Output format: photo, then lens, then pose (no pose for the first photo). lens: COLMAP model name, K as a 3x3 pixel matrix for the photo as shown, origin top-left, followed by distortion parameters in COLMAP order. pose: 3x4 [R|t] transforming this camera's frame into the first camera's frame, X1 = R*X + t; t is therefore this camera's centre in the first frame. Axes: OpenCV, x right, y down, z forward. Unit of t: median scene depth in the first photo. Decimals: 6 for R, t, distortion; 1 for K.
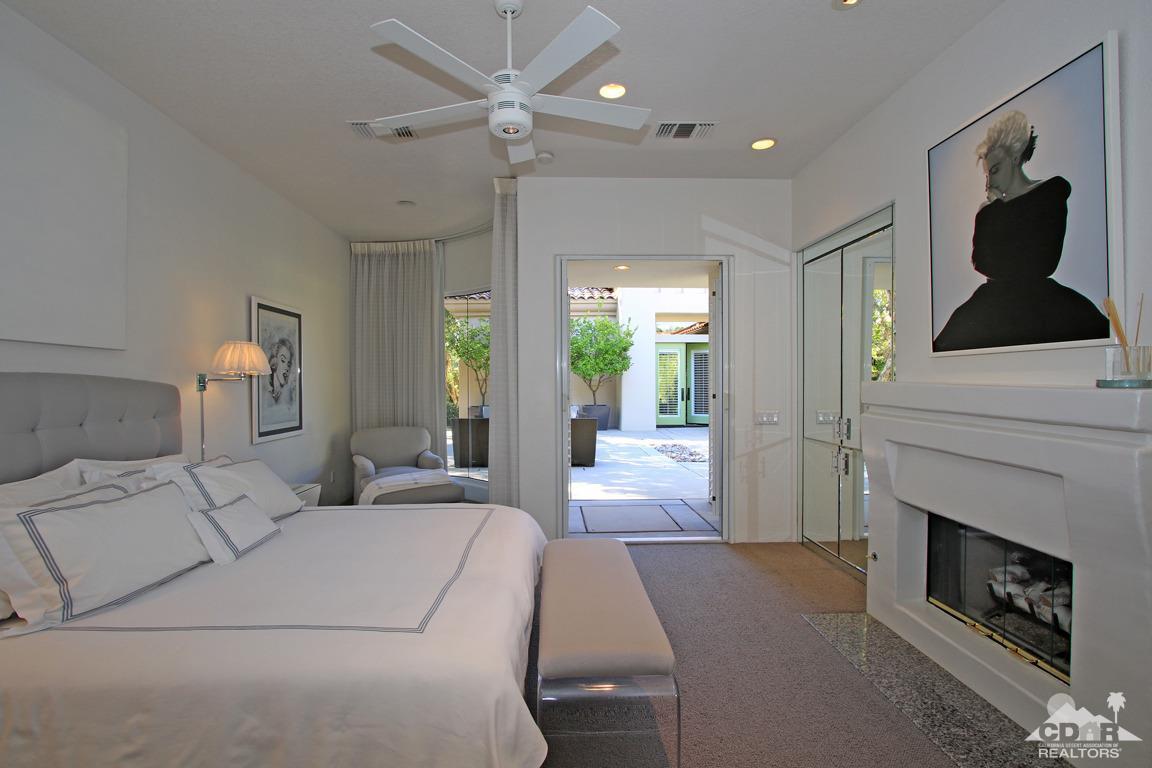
lens RADIAL K [[549.6, 0, 566.8], [0, 549.6, 389.7], [0, 0, 1]] dist [-0.019378, 0.002409]
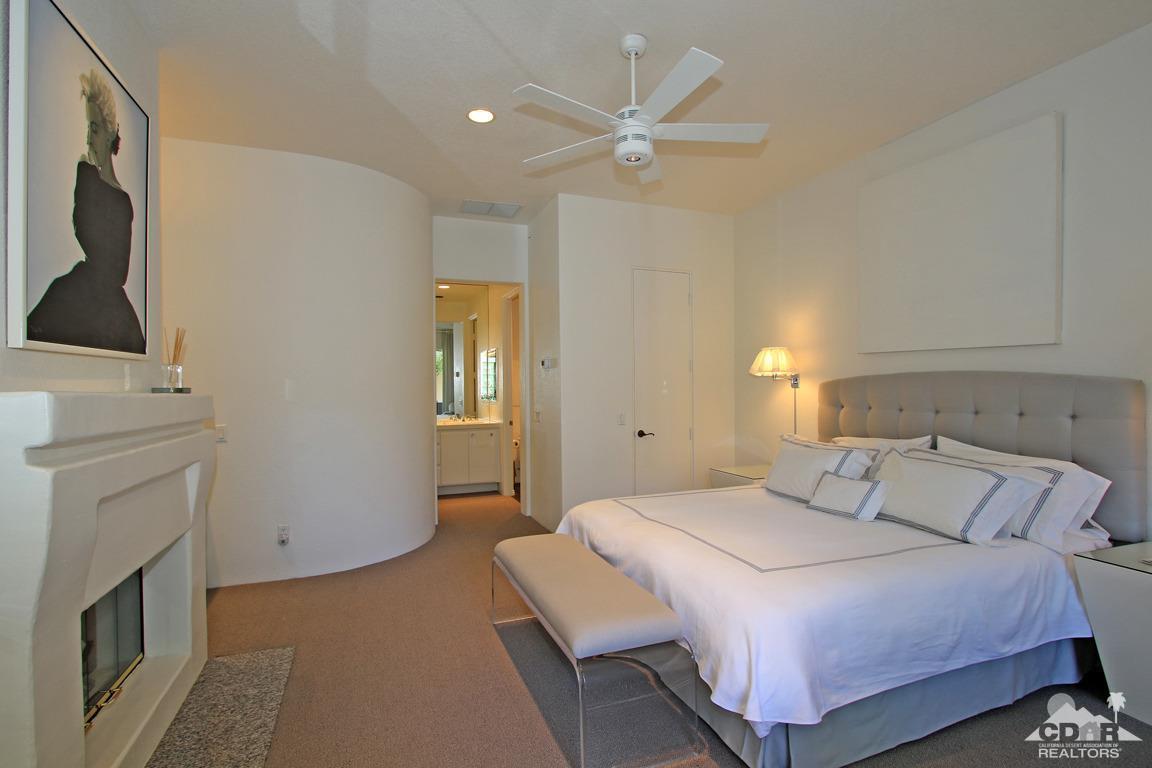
lens RADIAL K [[549.6, 0, 581.1], [0, 549.6, 387.1], [0, 0, 1]] dist [-0.019378, 0.002409]
pose [[-0.947183, 0.012746, -0.320440, 0.280552], [0.005227, 0.999691, 0.024314, -0.028143], [0.320651, 0.021355, -0.946957, 1.535116]]
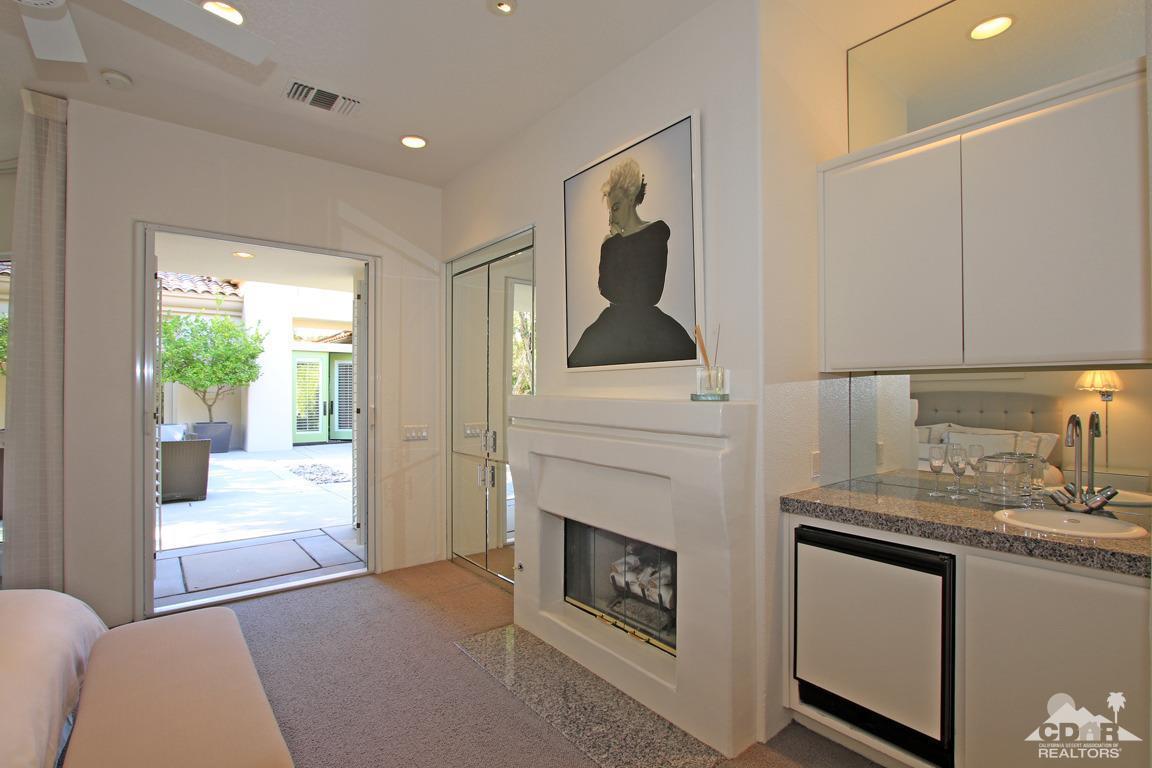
lens RADIAL K [[549.6, 0, 566.5], [0, 549.6, 388.6], [0, 0, 1]] dist [-0.019378, 0.002409]
pose [[0.813138, 0.008859, 0.582004, 0.034300], [0.005904, 0.999707, -0.023465, -0.001953], [-0.582041, 0.022516, 0.812848, 0.107298]]
